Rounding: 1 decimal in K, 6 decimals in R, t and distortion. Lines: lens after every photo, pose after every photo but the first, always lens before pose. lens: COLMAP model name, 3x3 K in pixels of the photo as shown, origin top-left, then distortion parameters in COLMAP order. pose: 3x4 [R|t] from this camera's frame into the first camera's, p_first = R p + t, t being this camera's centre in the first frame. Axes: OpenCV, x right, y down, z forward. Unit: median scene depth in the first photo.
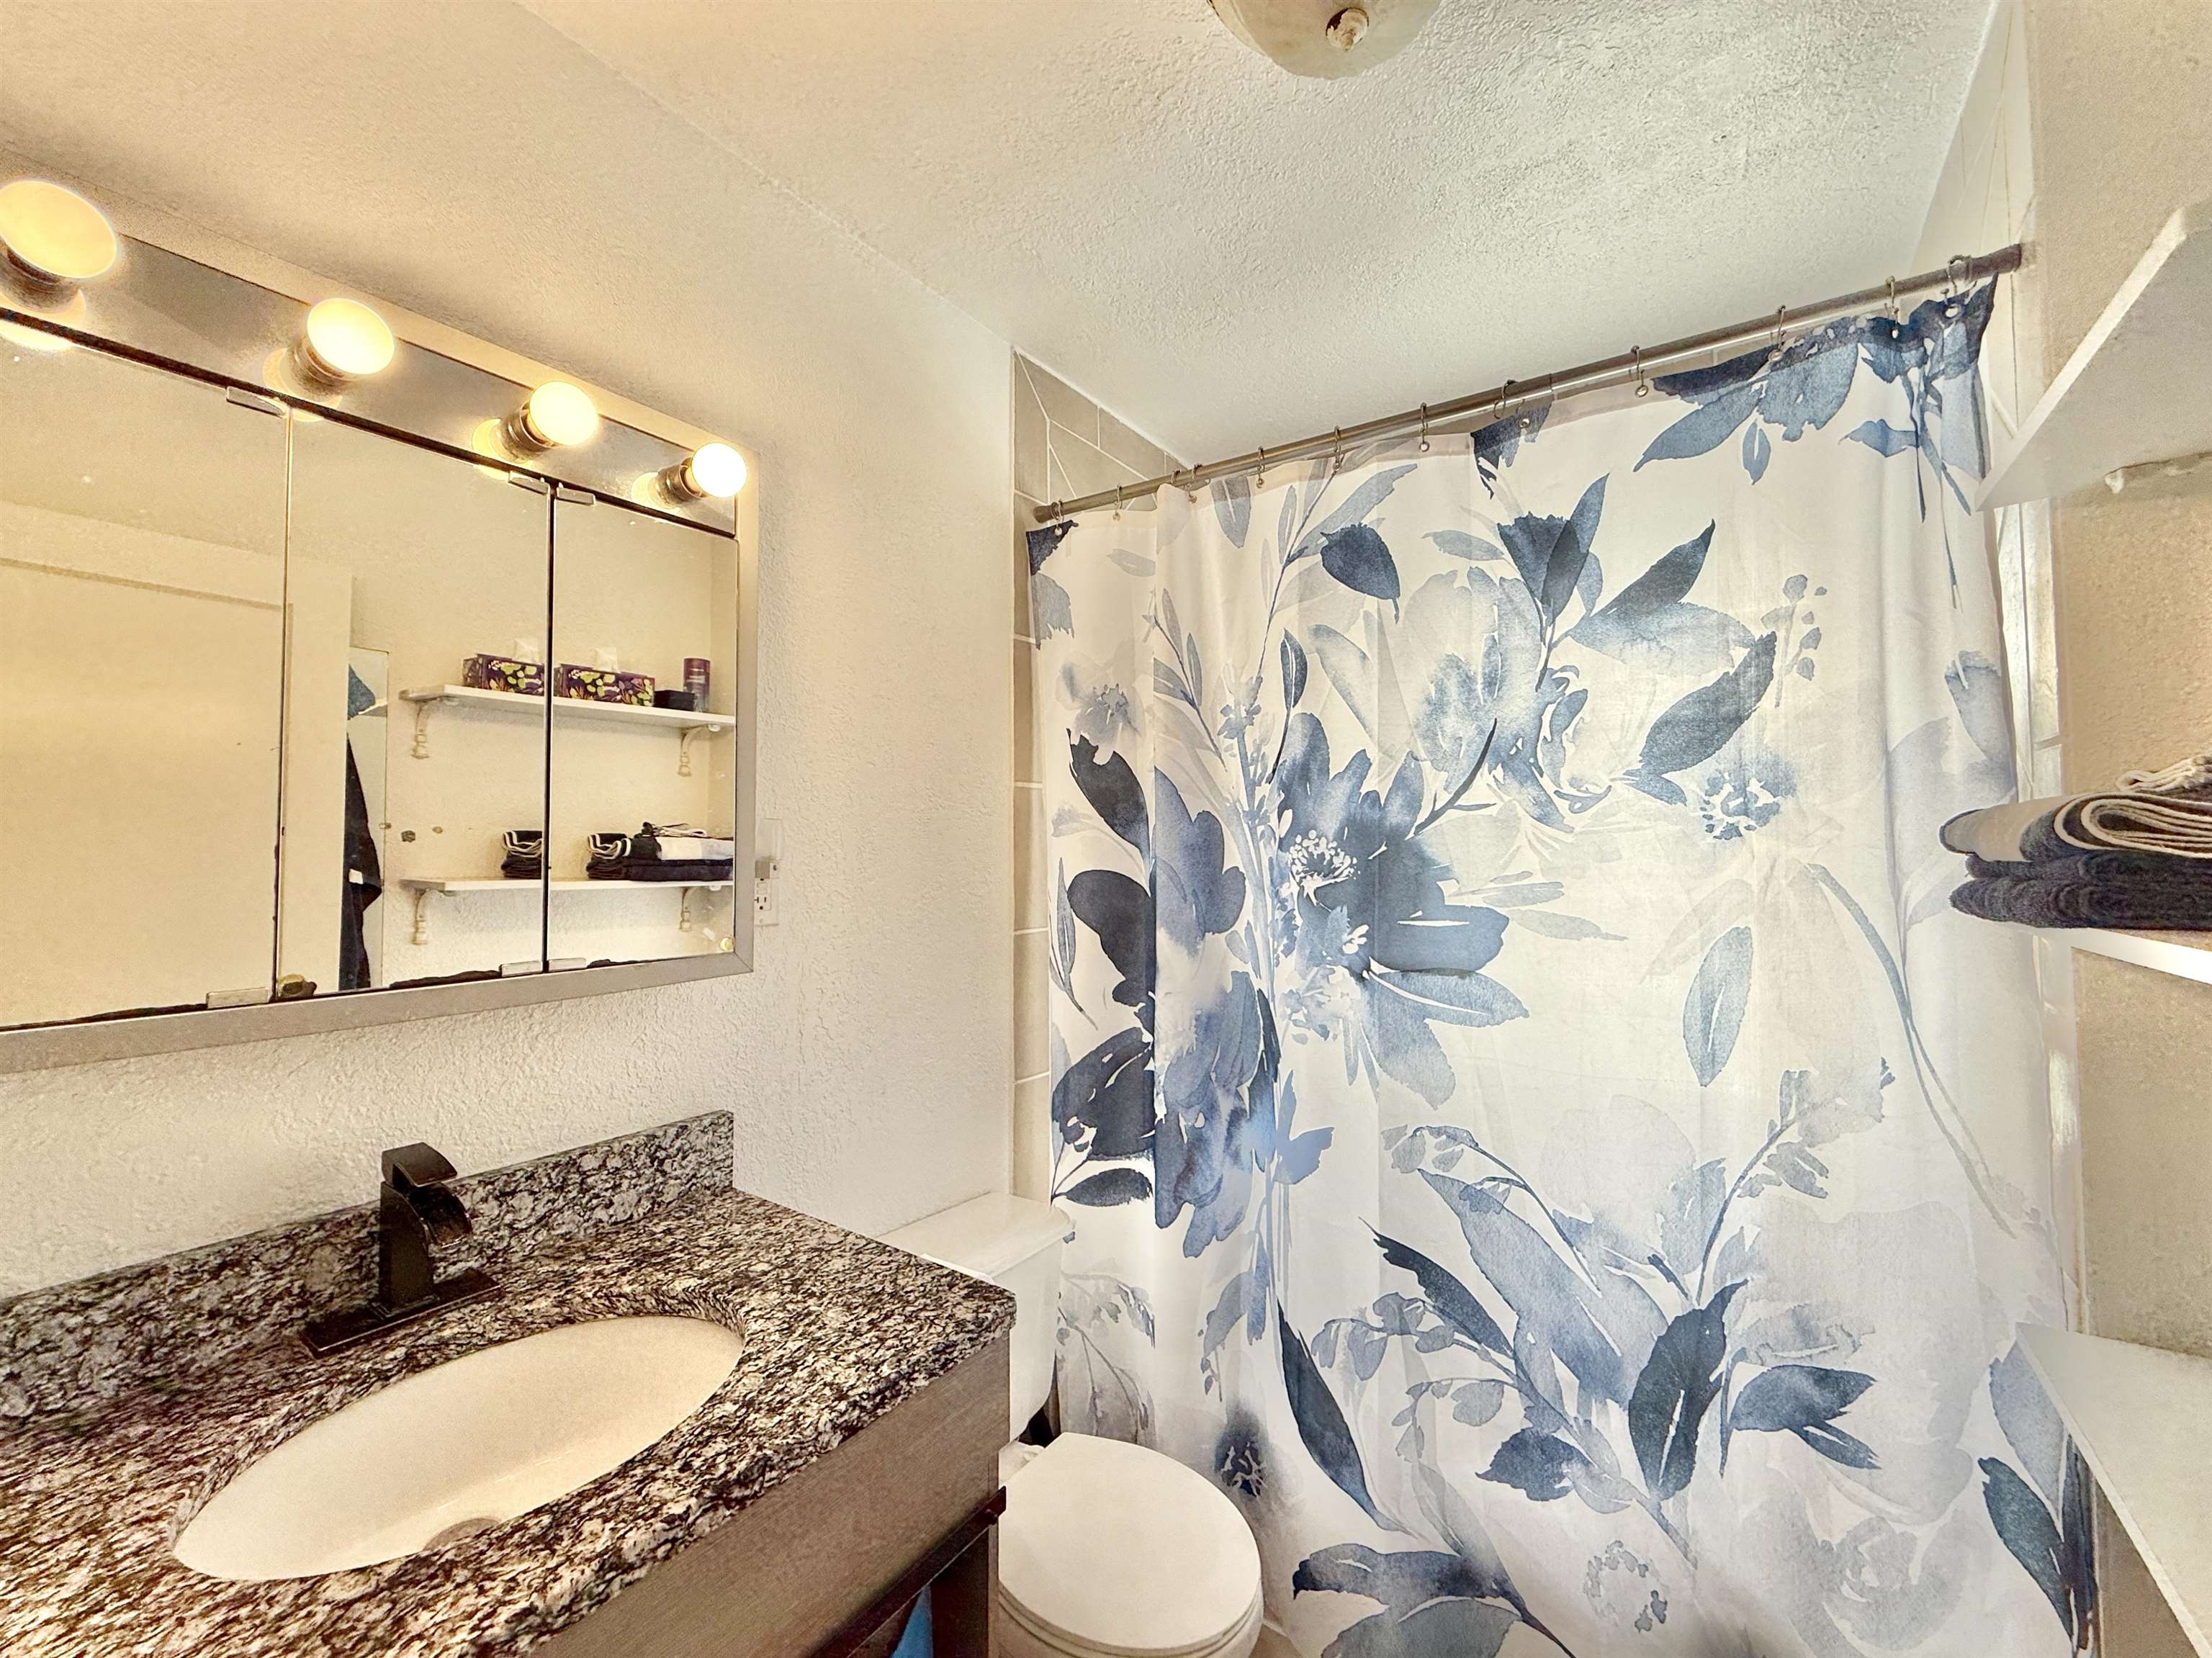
lens RADIAL K [[902.4, 0, 1103.7], [0, 902.4, 825.2], [0, 0, 1]] dist [-0.002548, 0.001683]
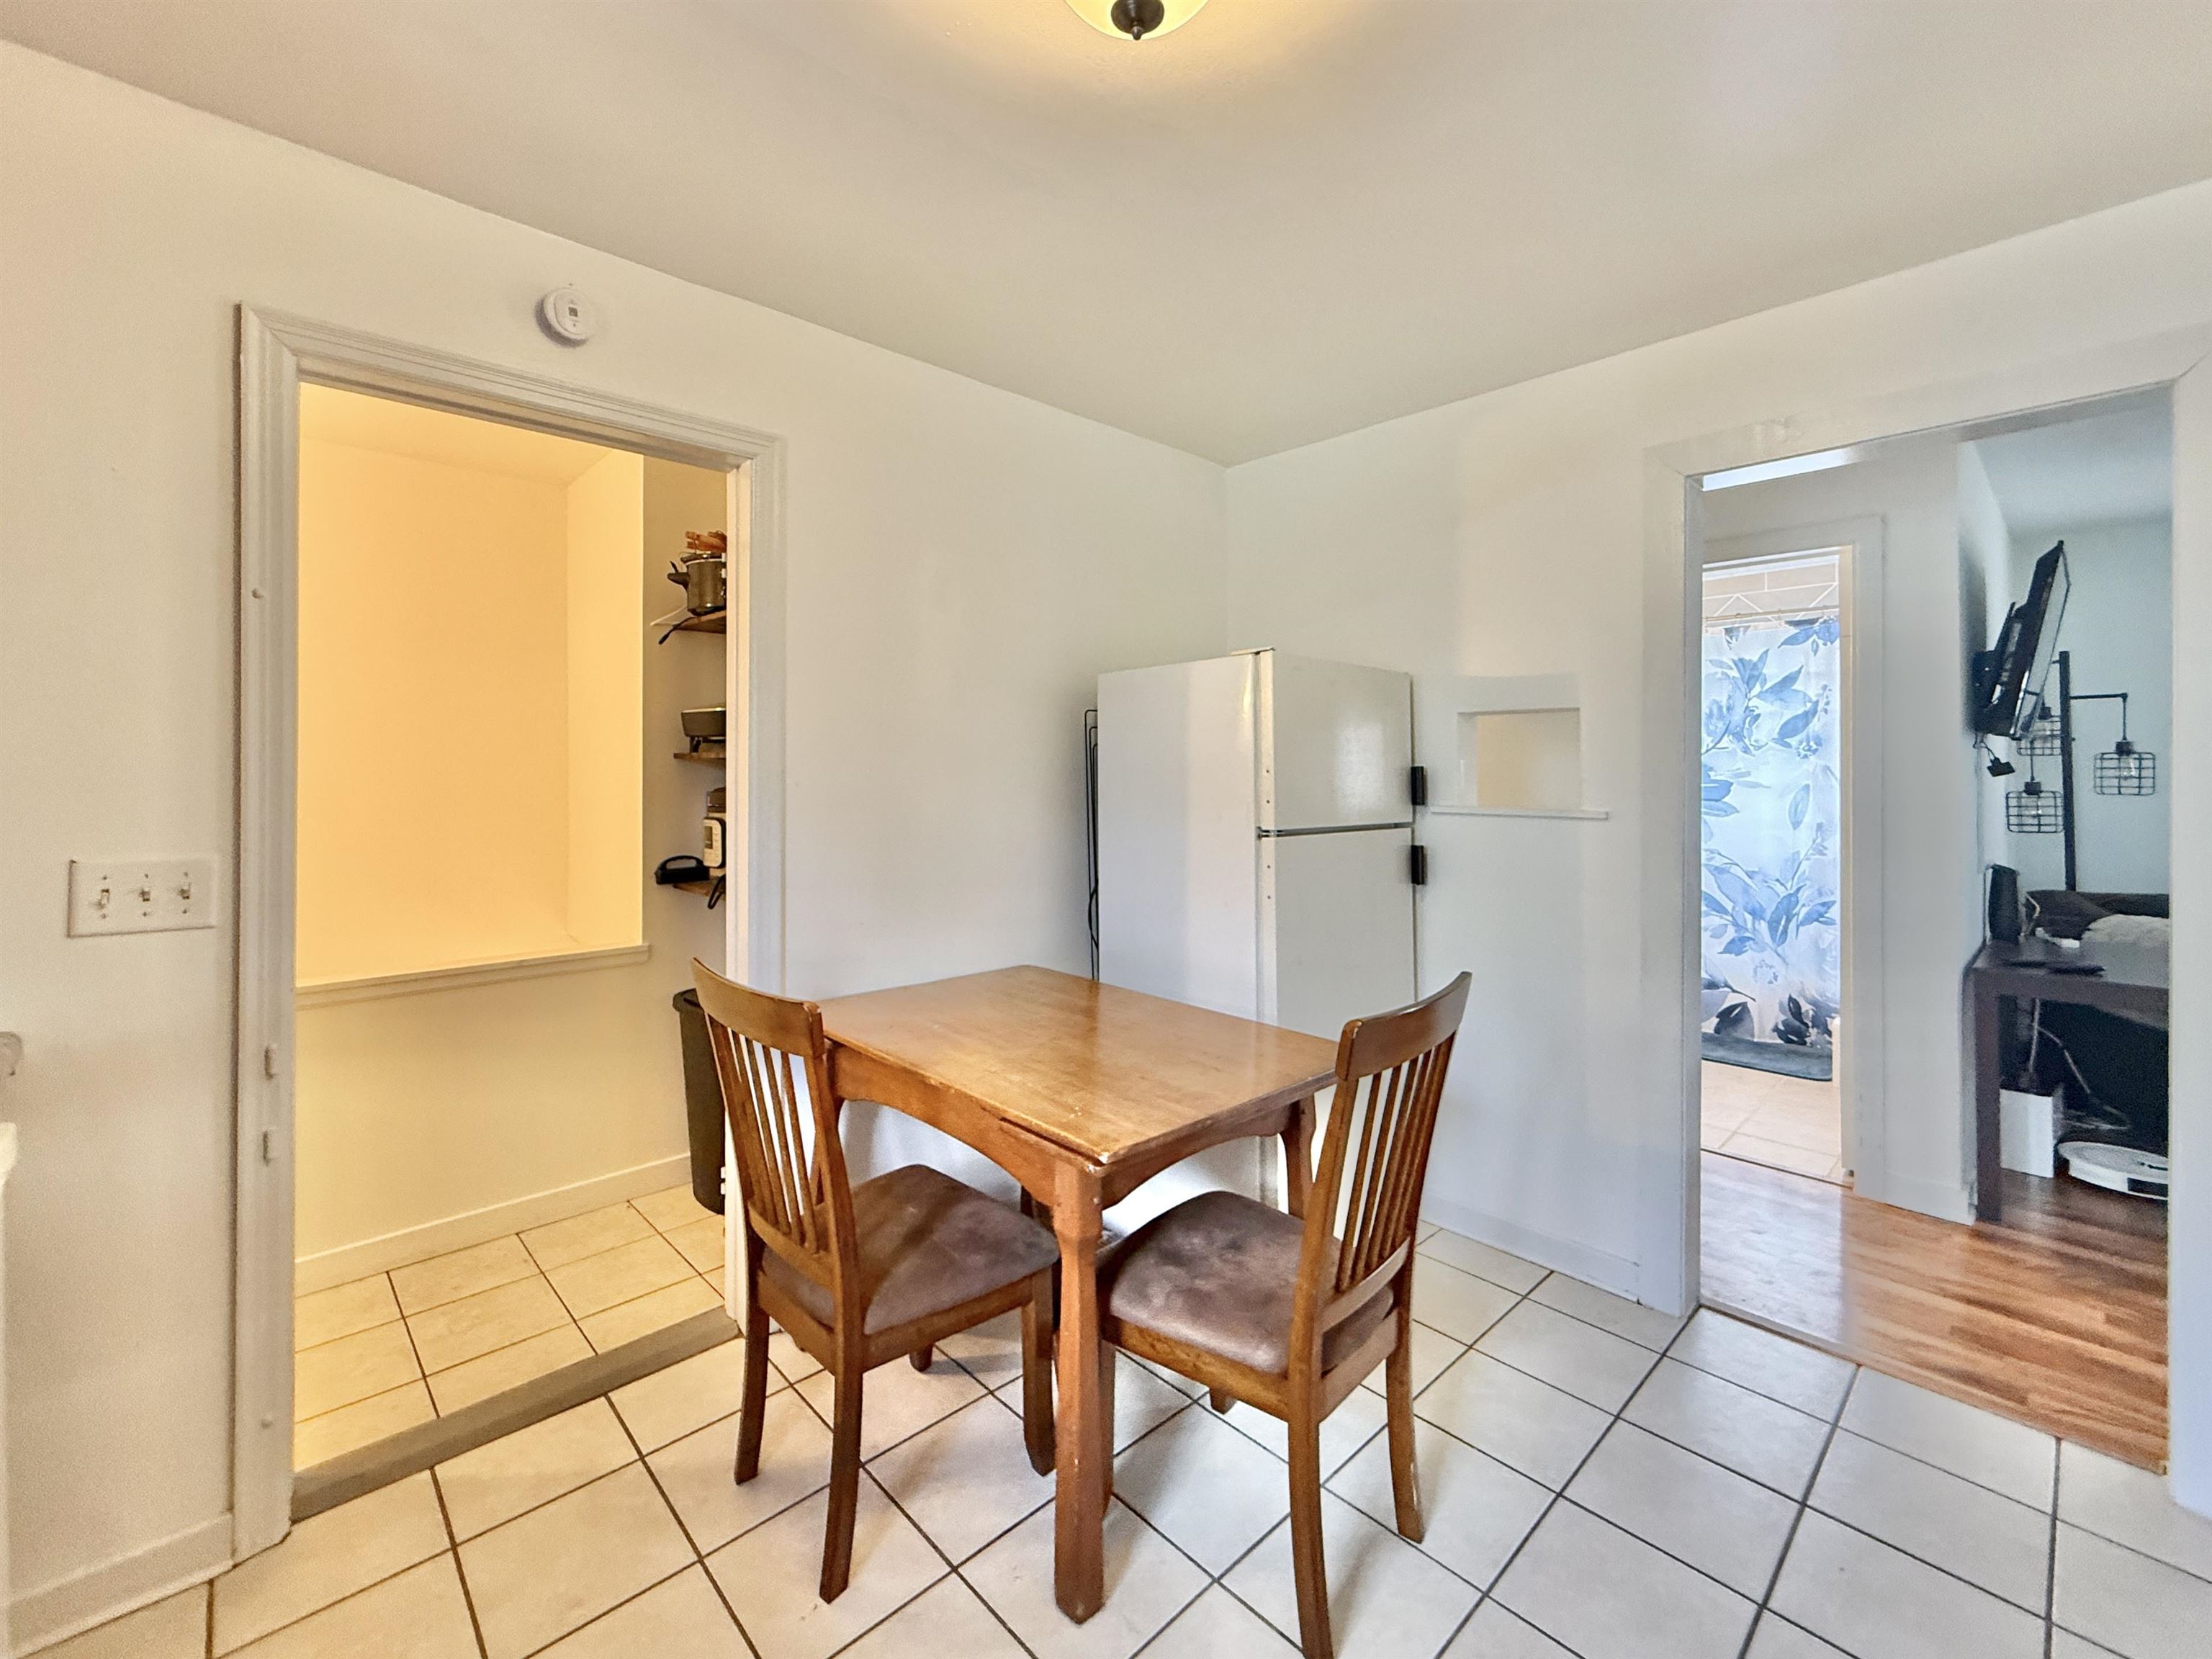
lens RADIAL K [[902.5, 0, 1115.9], [0, 902.5, 772.3], [0, 0, 1]] dist [-0.002548, 0.001683]
pose [[0.981696, 0.003792, -0.190417, -1.197560], [0.004131, 0.999142, 0.041198, -0.082196], [0.190410, -0.041230, 0.980838, -2.801018]]
